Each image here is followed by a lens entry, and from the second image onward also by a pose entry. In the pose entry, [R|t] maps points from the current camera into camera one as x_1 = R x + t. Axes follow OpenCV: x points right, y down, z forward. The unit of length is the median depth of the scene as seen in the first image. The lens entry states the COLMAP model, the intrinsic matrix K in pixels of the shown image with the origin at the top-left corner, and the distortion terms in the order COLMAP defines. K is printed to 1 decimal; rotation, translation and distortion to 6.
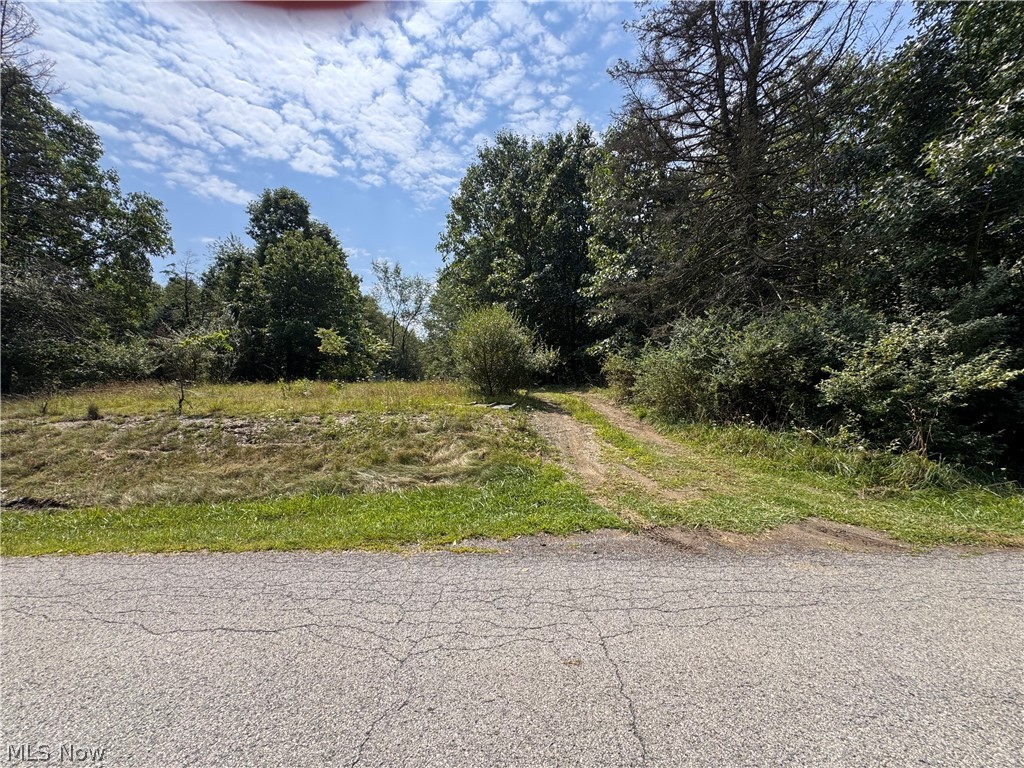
lens RADIAL K [[409.5, 0, 514.4], [0, 409.5, 383.8], [0, 0, 1]] dist [-0.007823, 0.000868]
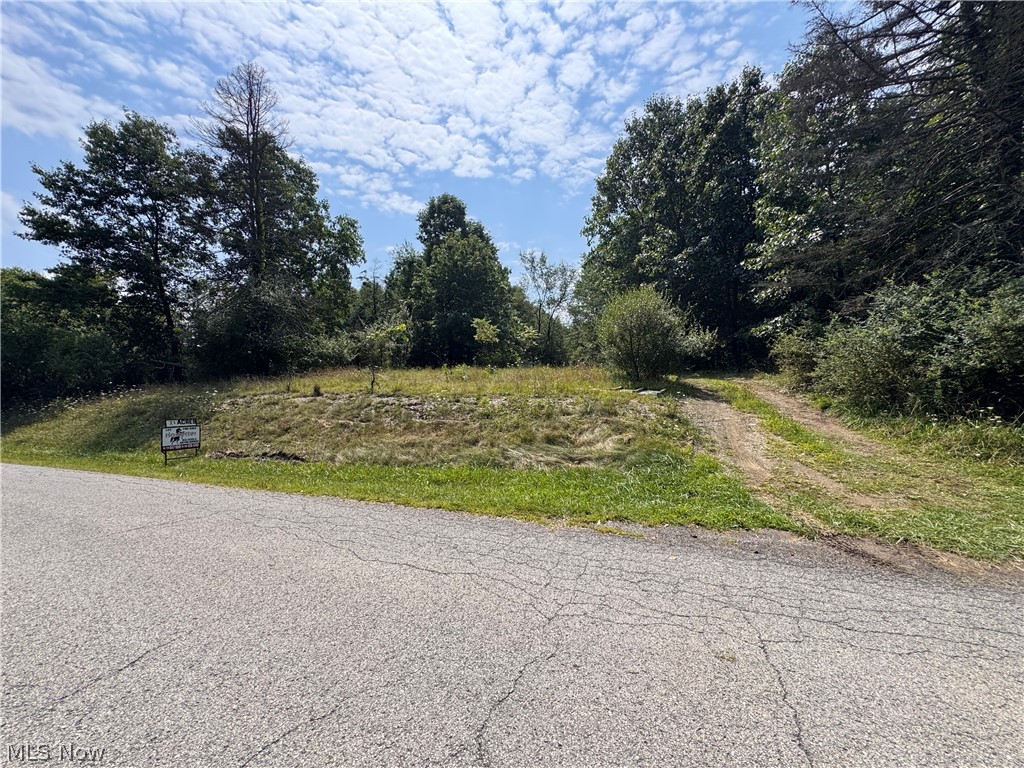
lens RADIAL K [[409.5, 0, 510.2], [0, 409.5, 384.3], [0, 0, 1]] dist [-0.007823, 0.000868]
pose [[0.936664, 0.013755, -0.349959, -0.000829], [-0.001712, 0.999396, 0.034700, 0.005949], [0.350225, -0.031904, 0.936122, -0.010893]]
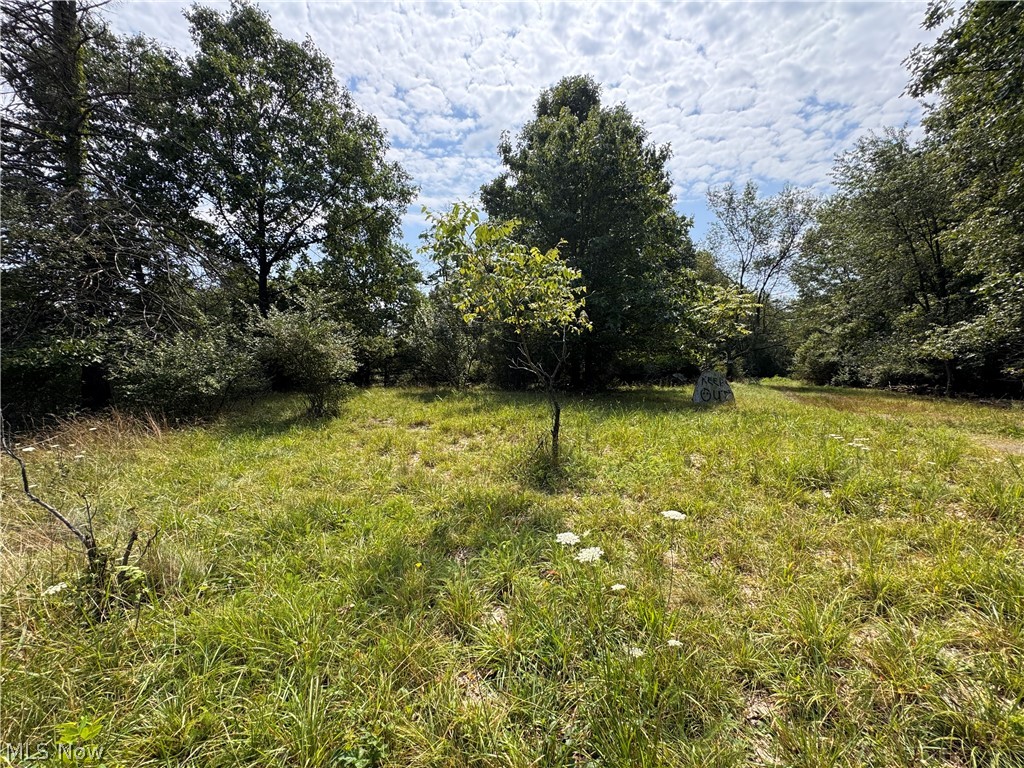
lens RADIAL K [[409.5, 0, 504.5], [0, 409.5, 391.6], [0, 0, 1]] dist [-0.007823, 0.000868]
pose [[0.700921, 0.038920, -0.712176, -0.478631], [0.011048, 0.997798, 0.065403, -0.084738], [0.713153, -0.053710, 0.698947, 1.420681]]
